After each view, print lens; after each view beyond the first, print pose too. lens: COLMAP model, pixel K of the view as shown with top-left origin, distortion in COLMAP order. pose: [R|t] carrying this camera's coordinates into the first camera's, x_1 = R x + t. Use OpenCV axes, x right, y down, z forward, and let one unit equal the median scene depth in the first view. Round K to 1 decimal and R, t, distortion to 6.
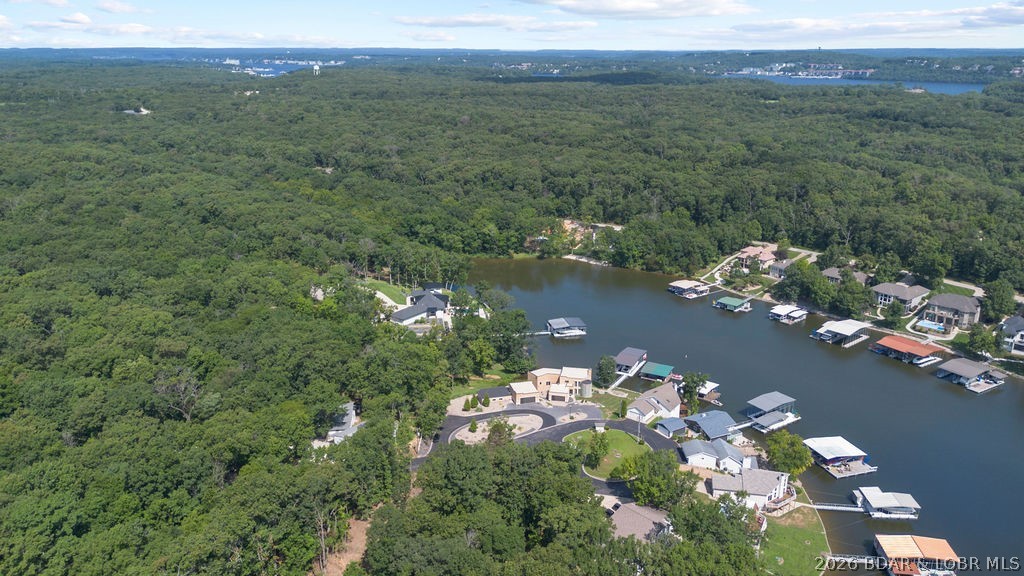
lens RADIAL K [[727.8, 0, 516.5], [0, 727.8, 286.8], [0, 0, 1]] dist [0.077206, -0.101903]
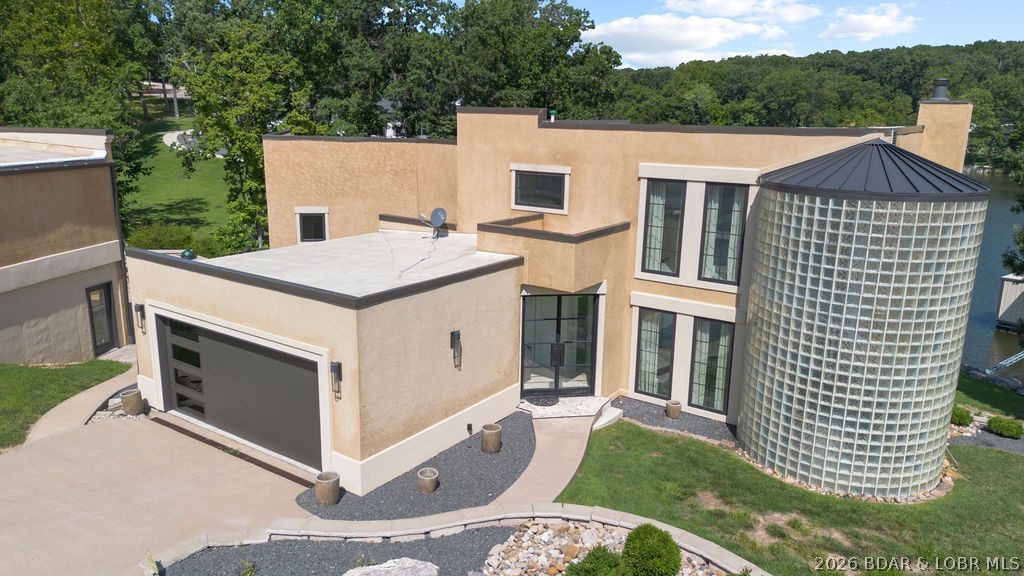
lens RADIAL K [[737.0, 0, 502.3], [0, 737.0, 283.2], [0, 0, 1]] dist [0.004272, -0.000301]
pose [[0.907987, 0.105255, -0.405562, 0.075528], [-0.136591, 0.989414, -0.049022, 0.113977], [0.396109, 0.099907, 0.912752, 0.750006]]
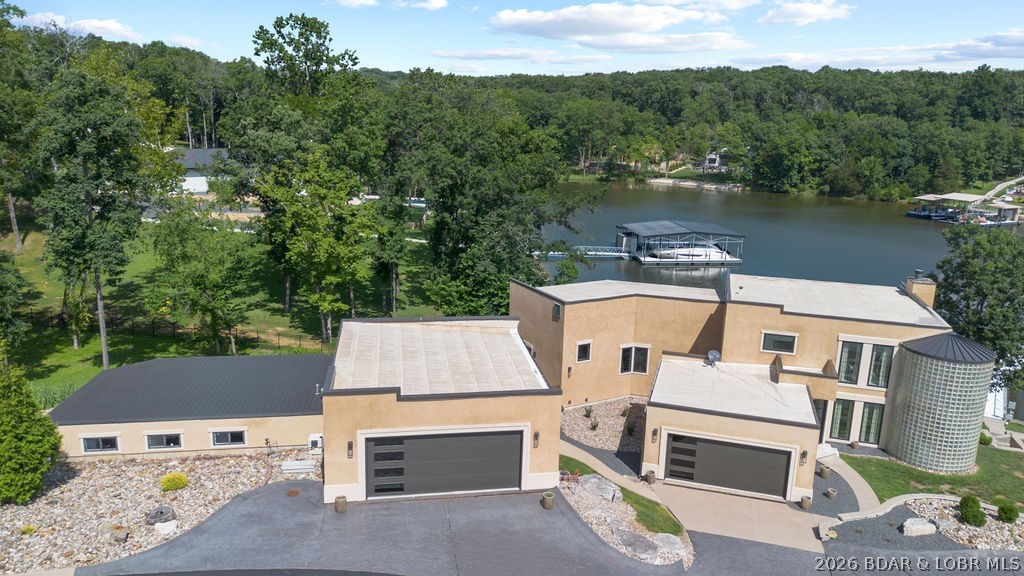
lens RADIAL K [[727.8, 0, 516.5], [0, 727.8, 286.8], [0, 0, 1]] dist [0.077206, -0.101903]
pose [[0.995408, 0.046822, -0.083486, 0.025127], [-0.052469, 0.996387, -0.066782, 0.105099], [0.080058, 0.070856, 0.994269, 0.687555]]
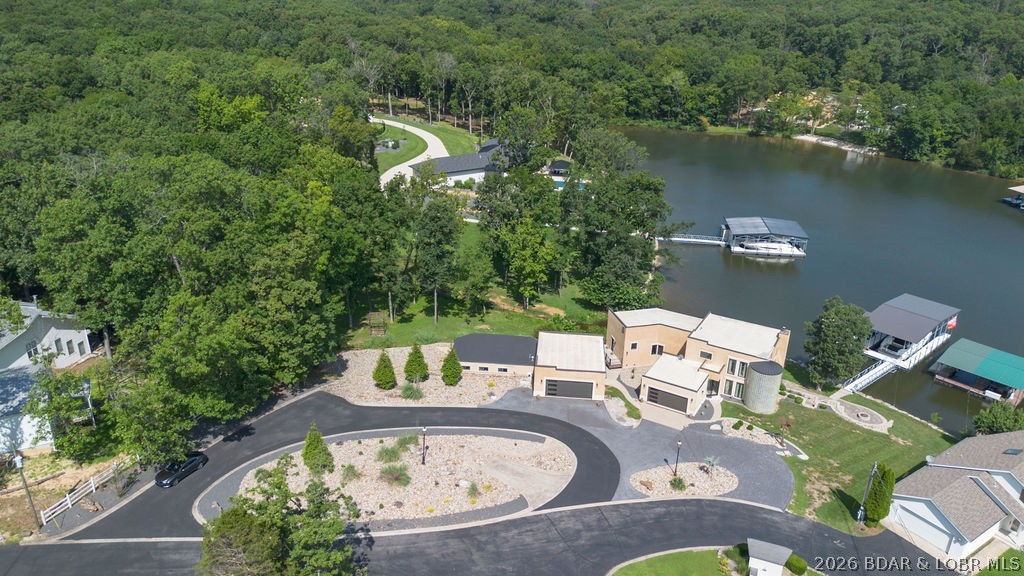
lens RADIAL K [[727.8, 0, 516.5], [0, 727.8, 286.8], [0, 0, 1]] dist [0.077206, -0.101903]
pose [[0.943385, 0.150733, -0.295473, 0.065532], [-0.122711, 0.986182, 0.111302, 0.056402], [0.308166, -0.068743, 0.948846, 0.516061]]
